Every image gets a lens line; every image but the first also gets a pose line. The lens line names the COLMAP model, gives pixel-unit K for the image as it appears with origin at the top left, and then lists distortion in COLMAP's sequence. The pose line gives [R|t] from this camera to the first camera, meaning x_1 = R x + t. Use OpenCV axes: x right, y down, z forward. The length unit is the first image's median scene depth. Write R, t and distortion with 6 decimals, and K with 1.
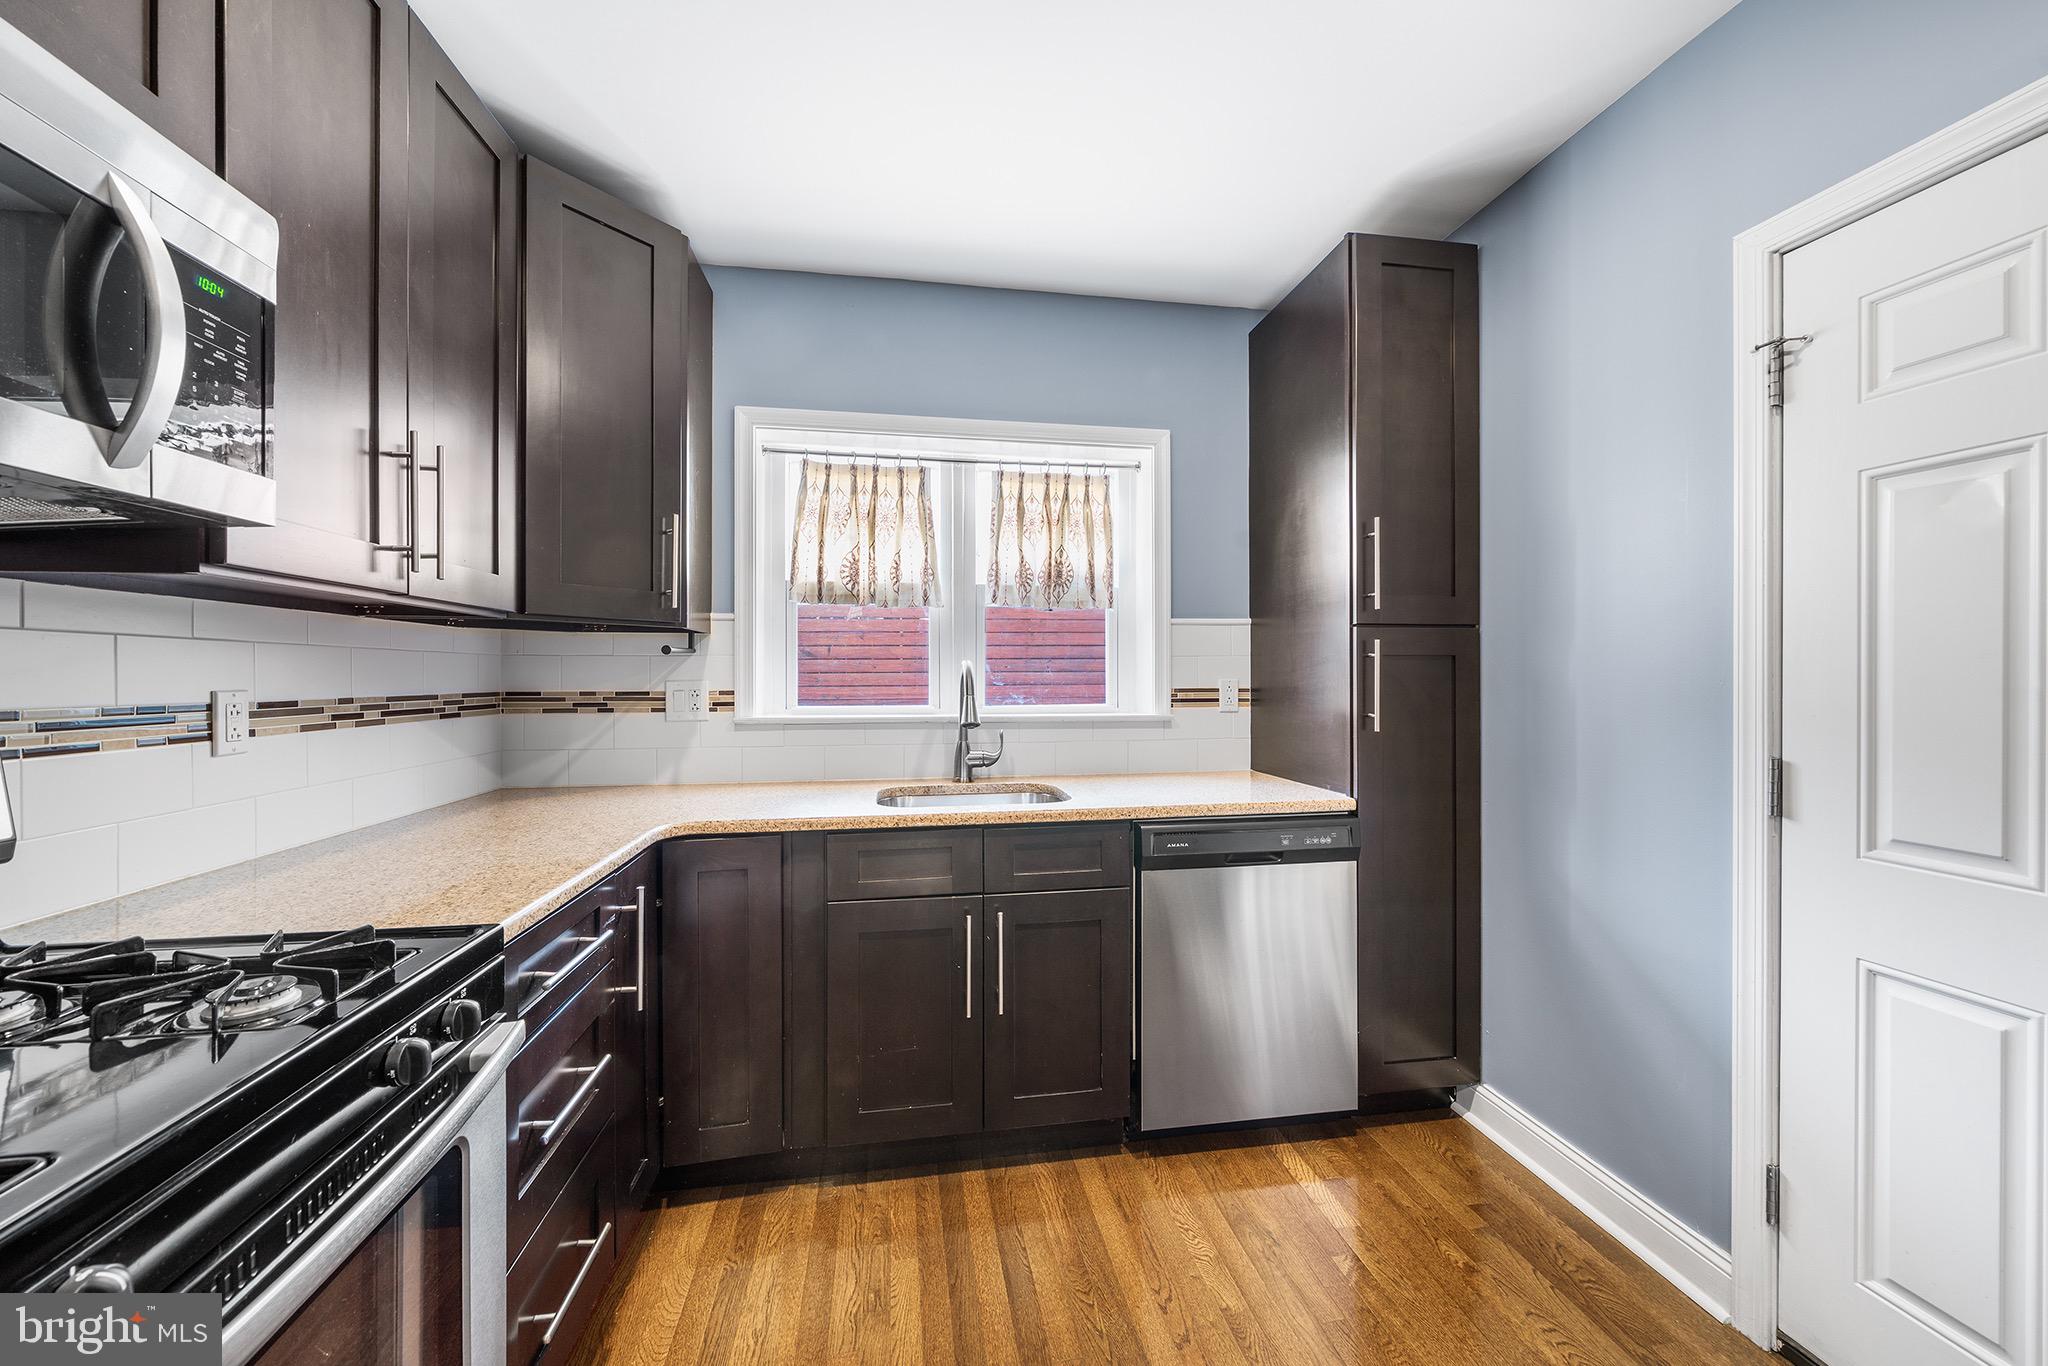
lens RADIAL K [[778.1, 0, 1020.7], [0, 778.1, 679.9], [0, 0, 1]] dist [-0.001554, -0.000091]
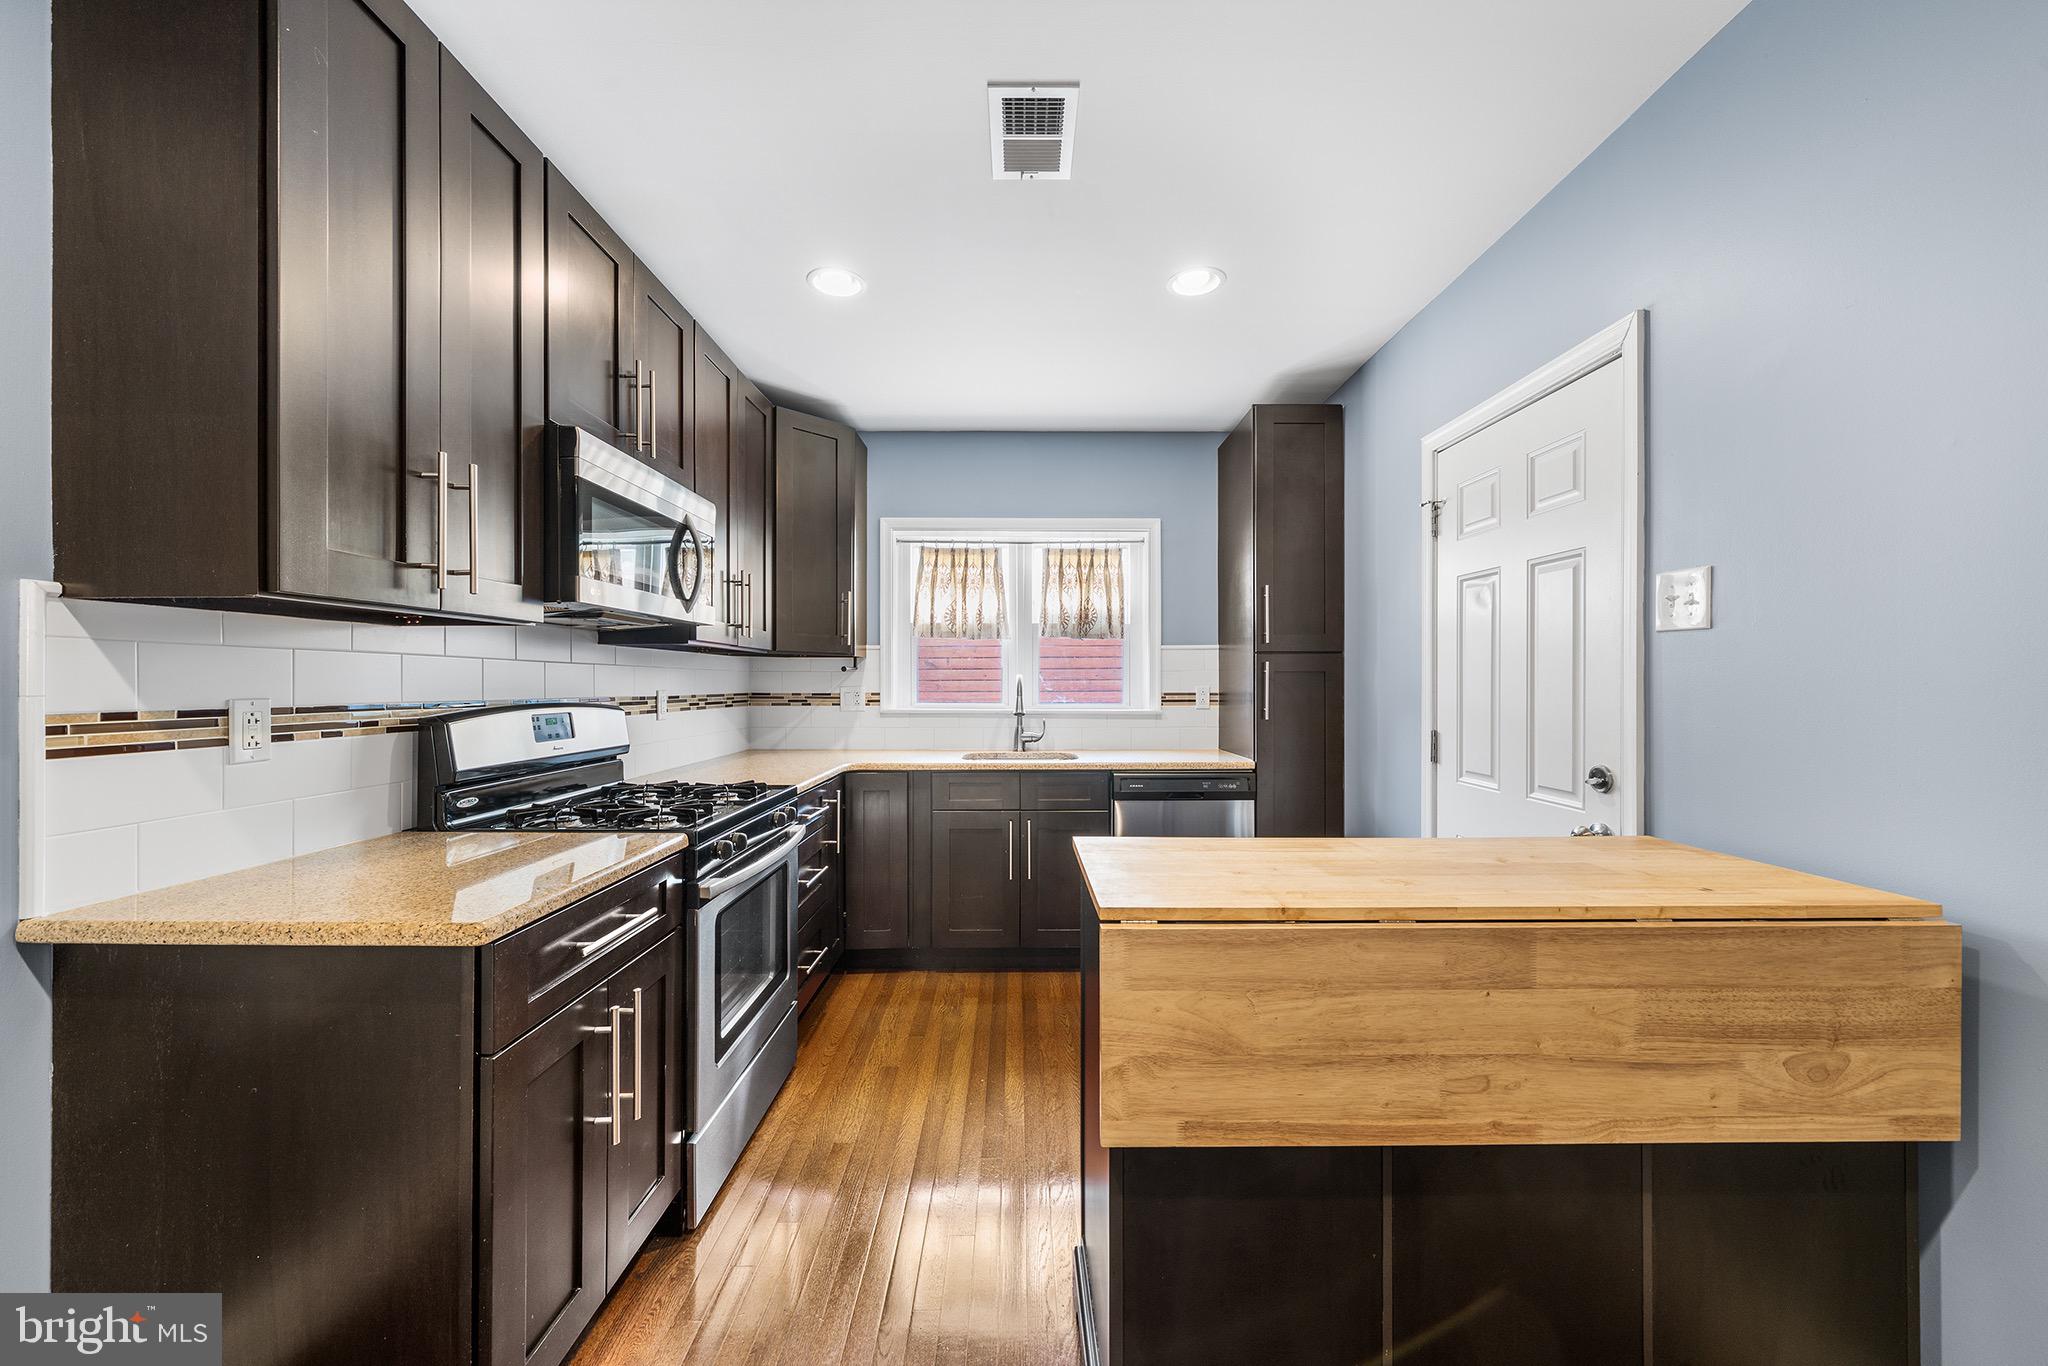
lens RADIAL K [[765.3, 0, 1000.4], [0, 765.3, 681.6], [0, 0, 1]] dist [-0.001674, -0.000077]
pose [[0.983799, 0.001040, -0.179272, 0.166233], [-0.002369, 0.999971, -0.007202, 0.001406], [0.179259, 0.007510, 0.983773, -0.528347]]
